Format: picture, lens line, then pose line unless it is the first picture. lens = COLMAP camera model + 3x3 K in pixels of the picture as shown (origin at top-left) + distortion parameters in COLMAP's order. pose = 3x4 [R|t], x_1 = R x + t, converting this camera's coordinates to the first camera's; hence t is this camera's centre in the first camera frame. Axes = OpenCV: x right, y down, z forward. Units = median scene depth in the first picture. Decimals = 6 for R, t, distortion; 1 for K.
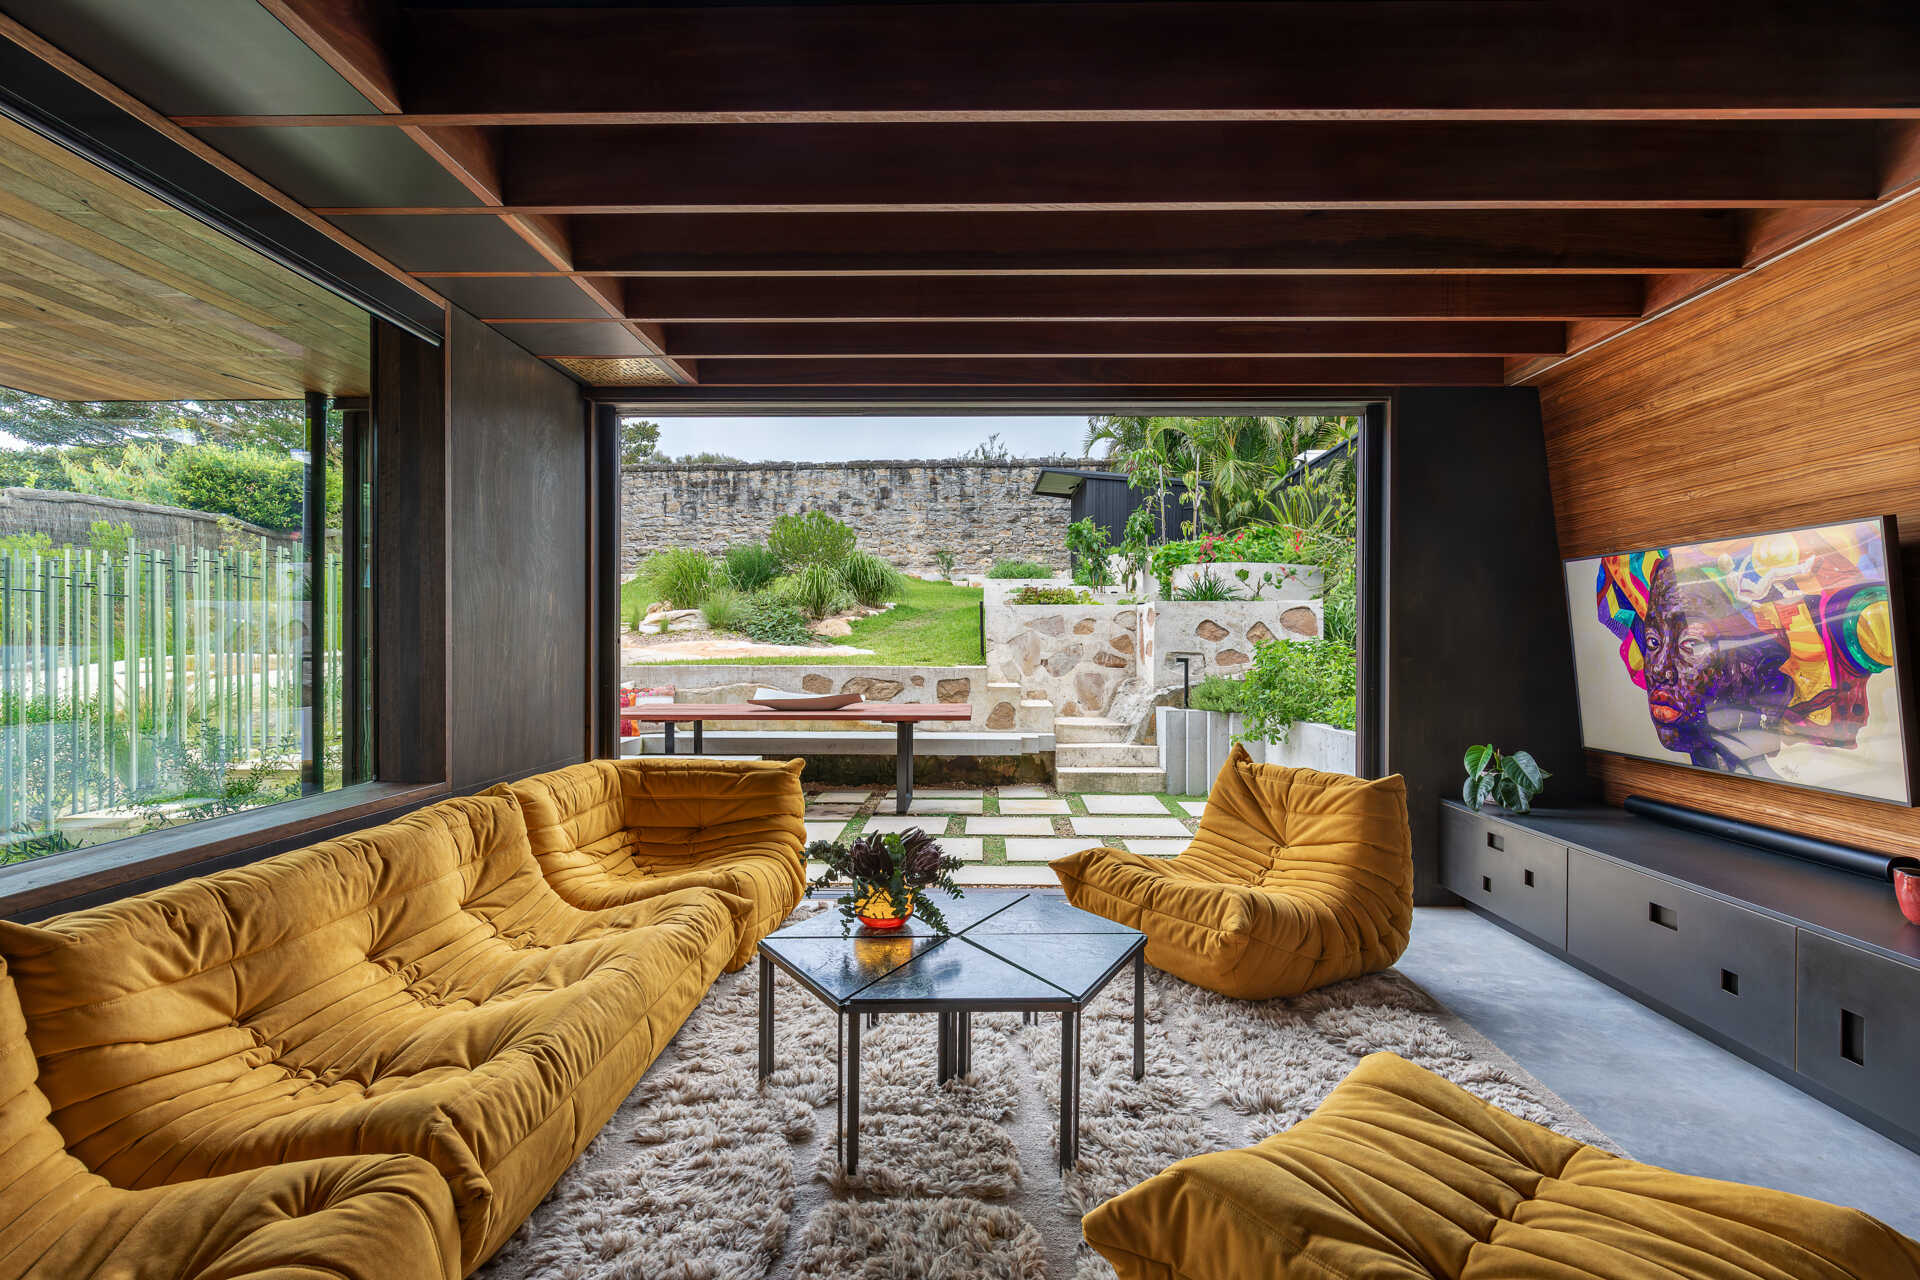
lens RADIAL K [[1120.2, 0, 971.8], [0, 1120.2, 639.7], [0, 0, 1]] dist [0.000118, -0.001159]
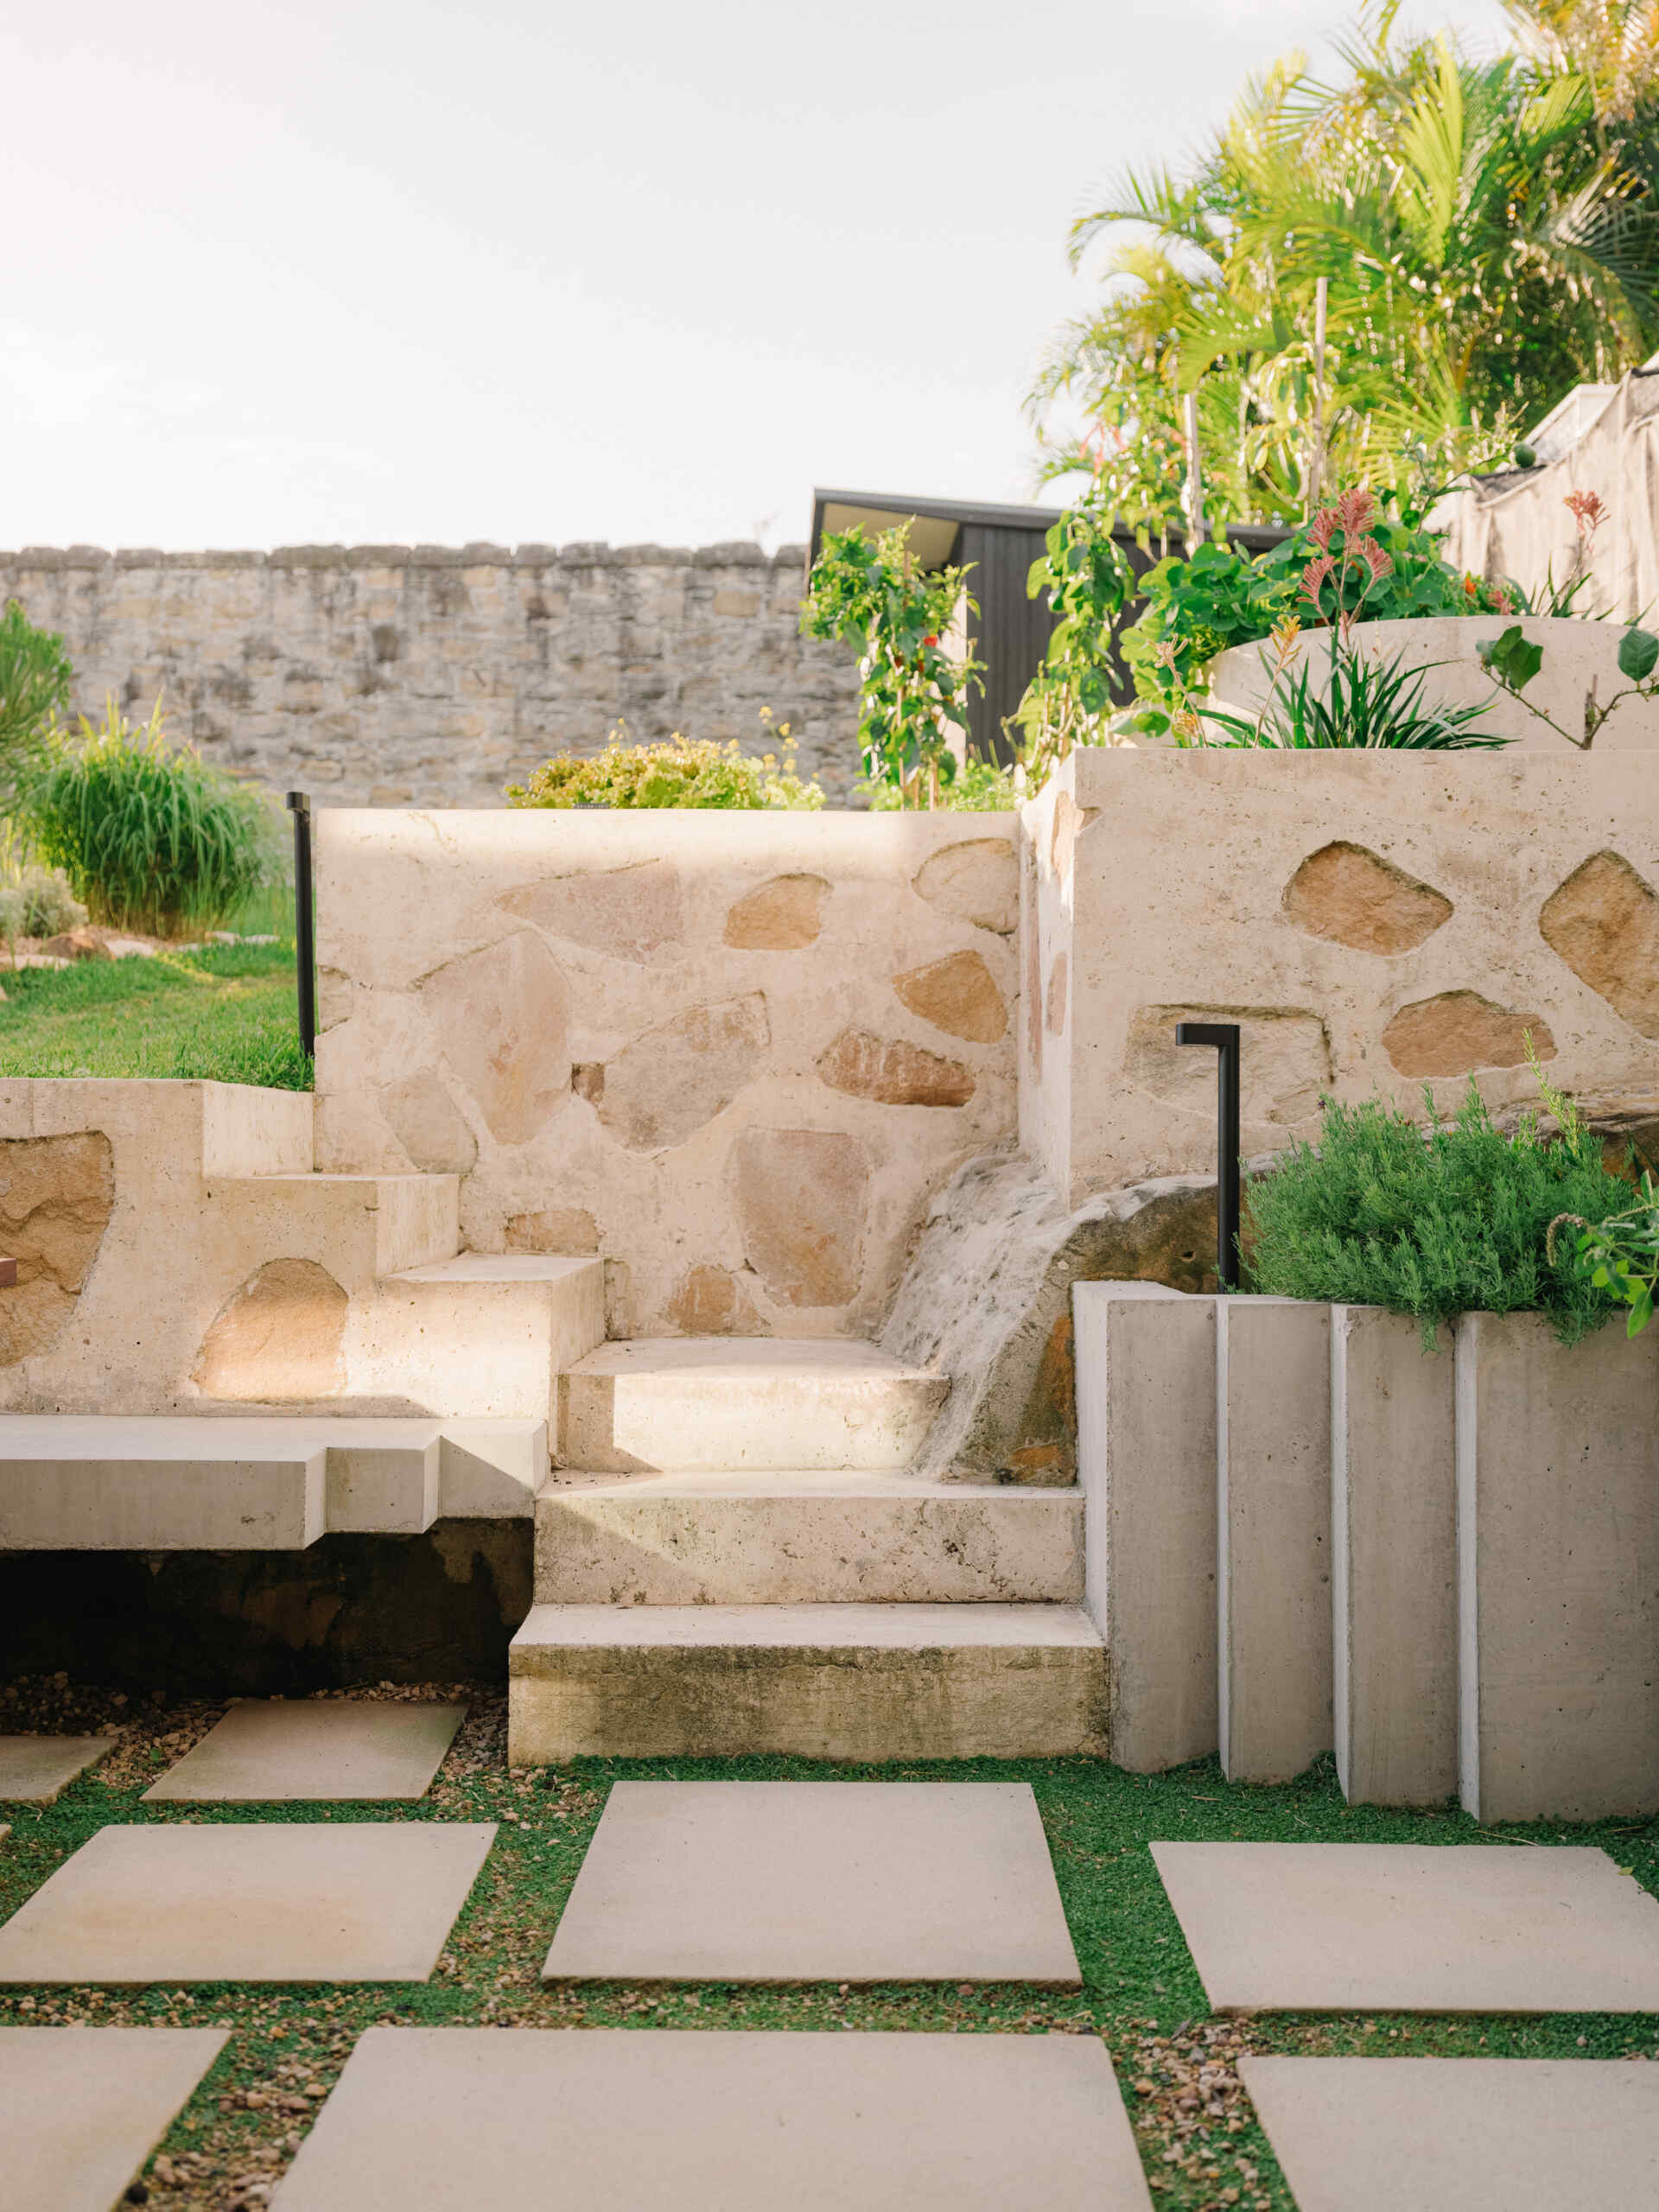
lens RADIAL K [[3132.1, 0, 826.8], [0, 3132.1, 954.5], [0, 0, 1]] dist [-0.004435, 0.072234]
pose [[0.999514, 0.004776, 0.030810, 0.091704], [-0.003126, 0.998570, -0.053372, 0.028251], [-0.031021, 0.053249, 0.998099, 0.403995]]
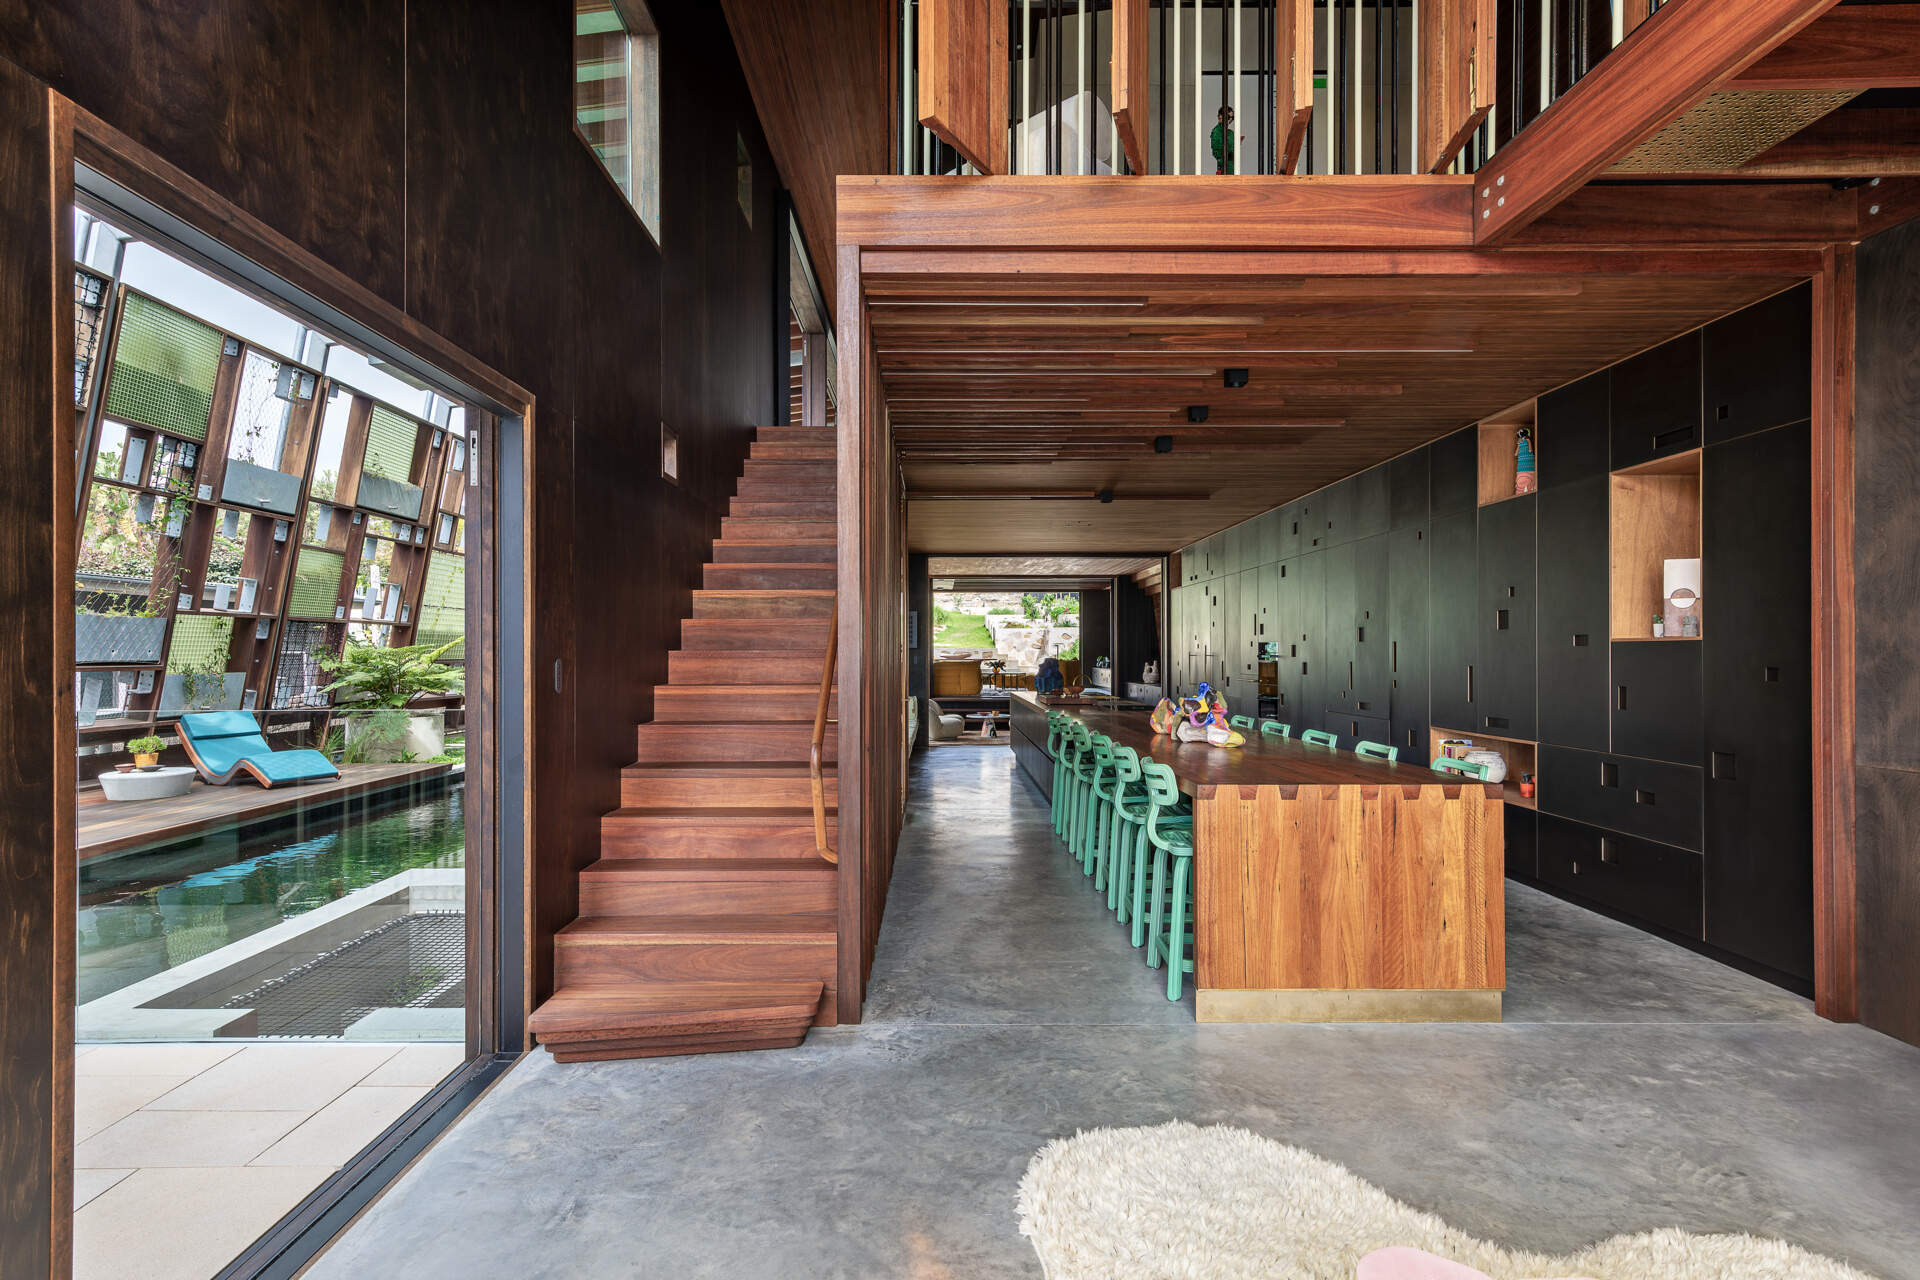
lens RADIAL K [[1120.2, 0, 971.8], [0, 1120.2, 639.7], [0, 0, 1]] dist [0.000118, -0.001159]
pose [[0.999779, -0.001826, 0.020925, -0.119677], [0.001871, 0.999996, -0.002149, 0.006281], [-0.020921, 0.002188, 0.999779, -2.103193]]
